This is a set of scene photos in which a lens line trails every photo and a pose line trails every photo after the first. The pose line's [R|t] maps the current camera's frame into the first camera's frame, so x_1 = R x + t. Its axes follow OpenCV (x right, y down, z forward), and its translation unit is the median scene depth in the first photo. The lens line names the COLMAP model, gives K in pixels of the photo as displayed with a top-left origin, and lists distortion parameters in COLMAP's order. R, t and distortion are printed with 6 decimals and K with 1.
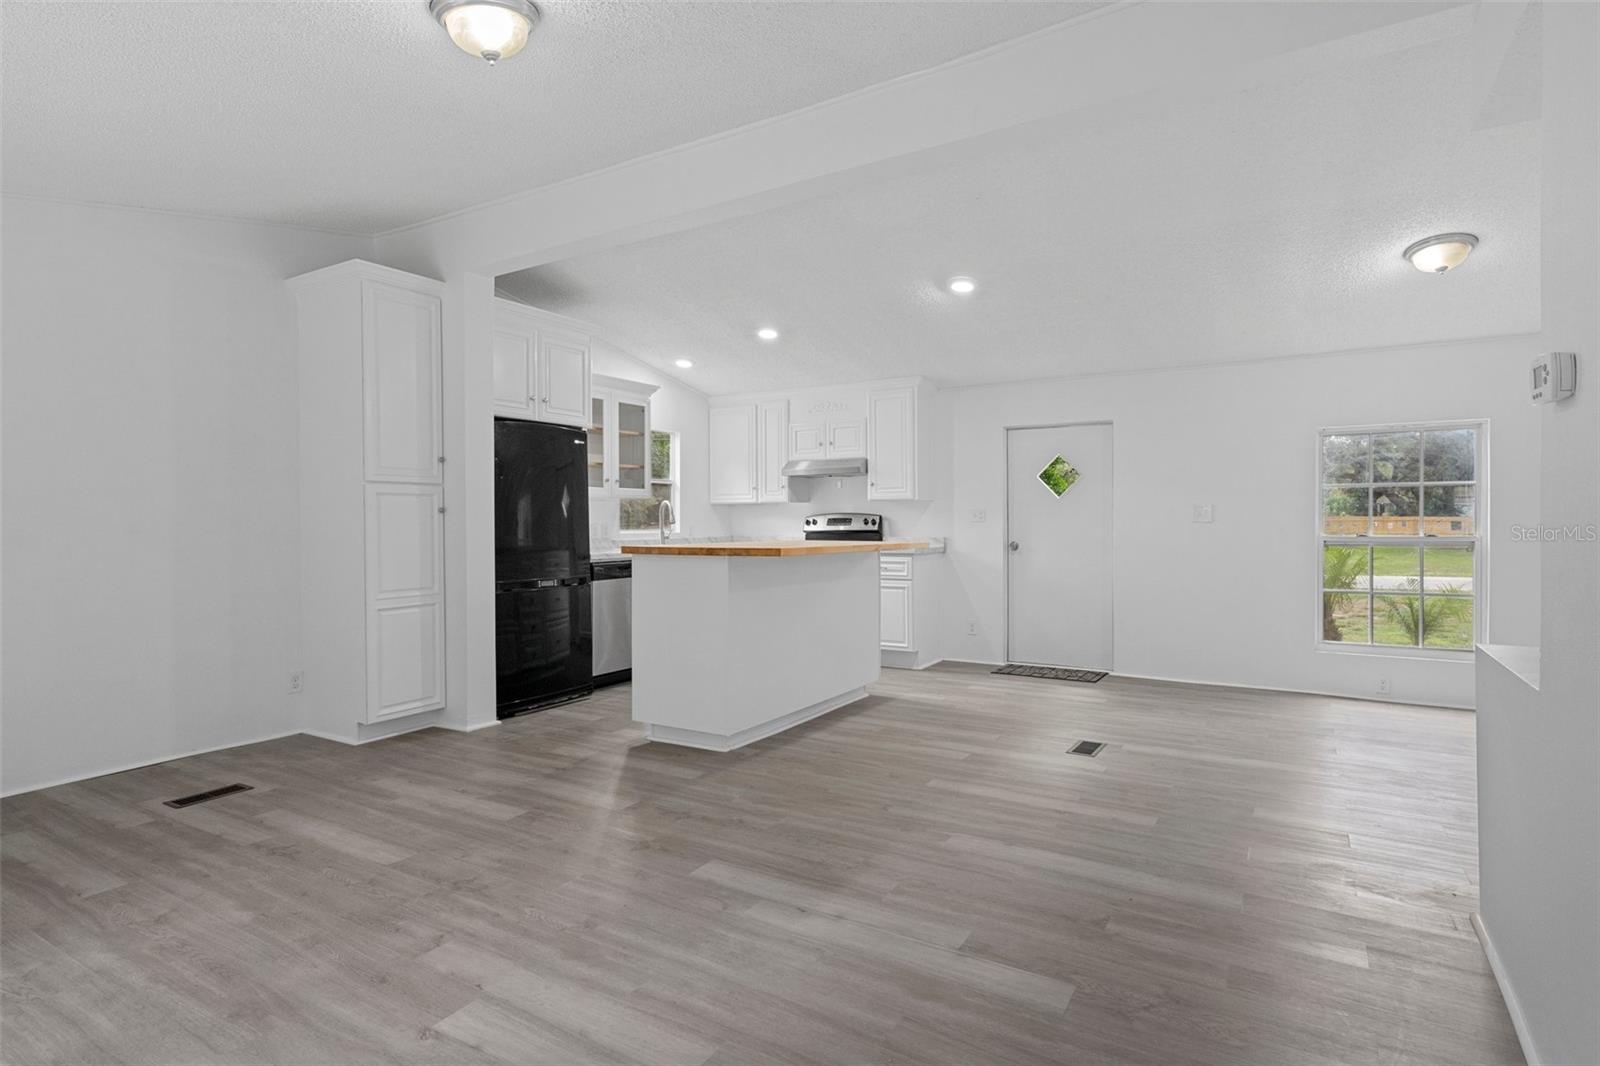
lens RADIAL K [[820.4, 0, 796.1], [0, 820.4, 528.3], [0, 0, 1]] dist [0.002106, 0.001089]
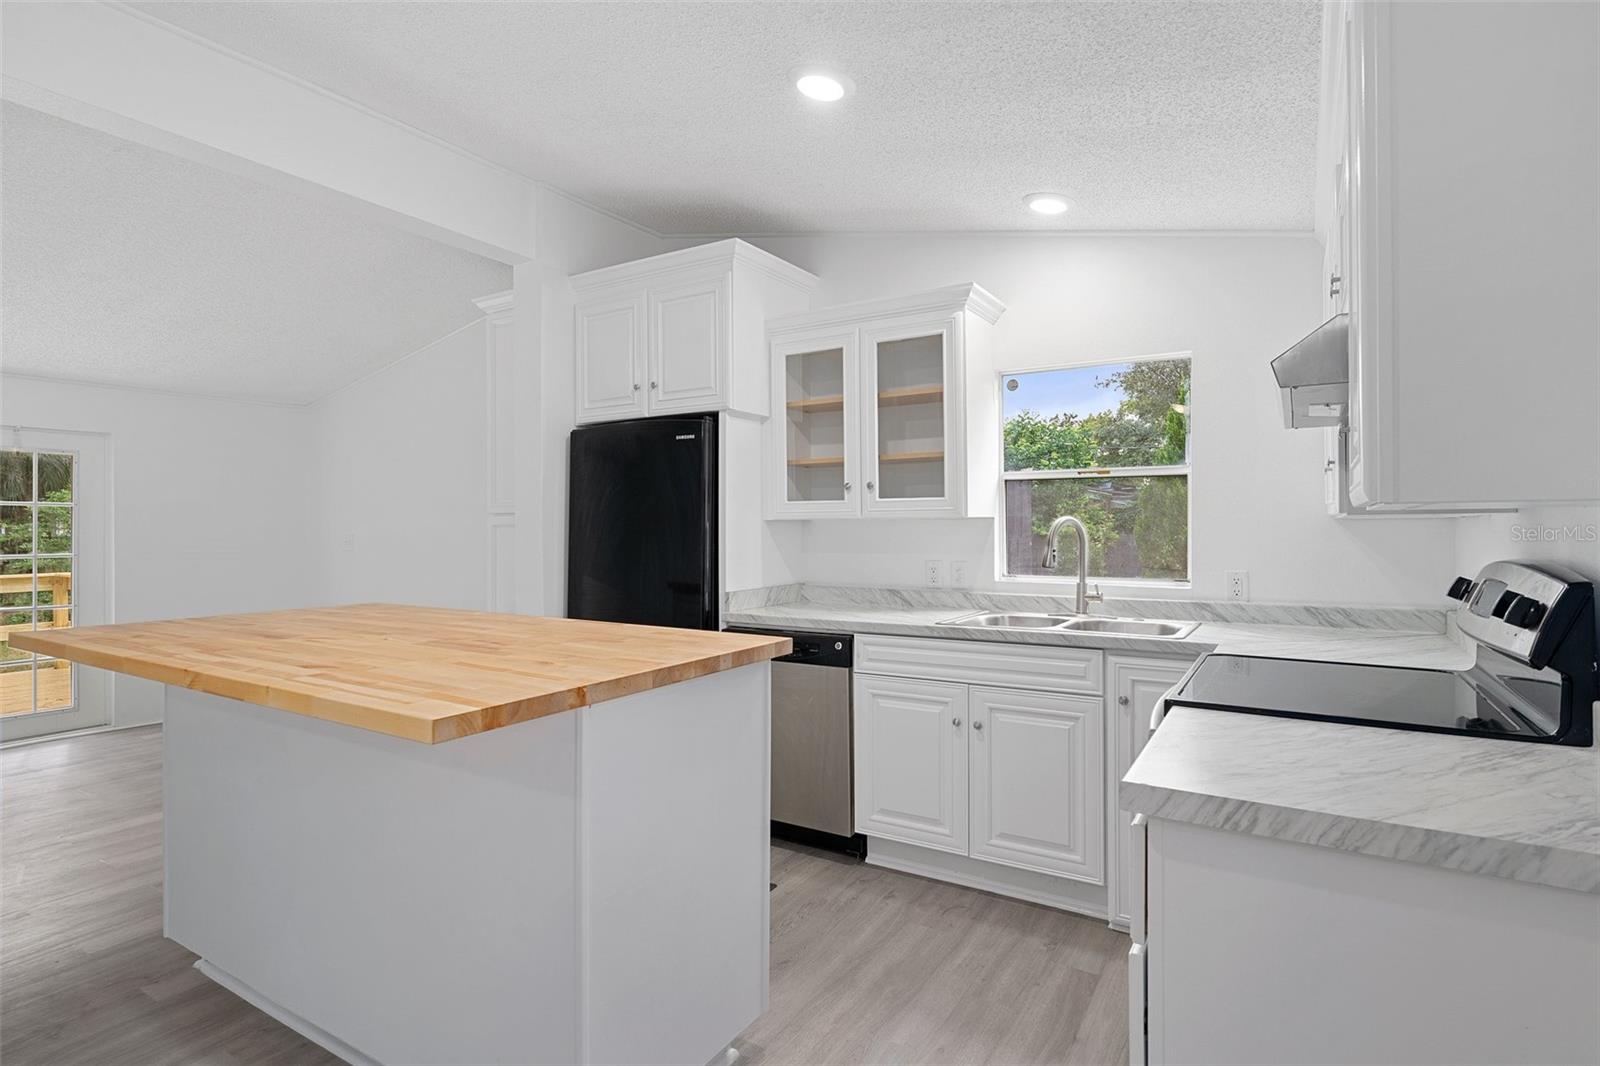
lens RADIAL K [[820.4, 0, 796.1], [0, 820.4, 528.3], [0, 0, 1]] dist [0.002106, 0.001089]
pose [[-0.001898, 0.005022, -0.999986, 0.430838], [-0.004765, 0.999976, 0.005031, -0.041188], [0.999987, 0.004774, -0.001874, 1.221417]]
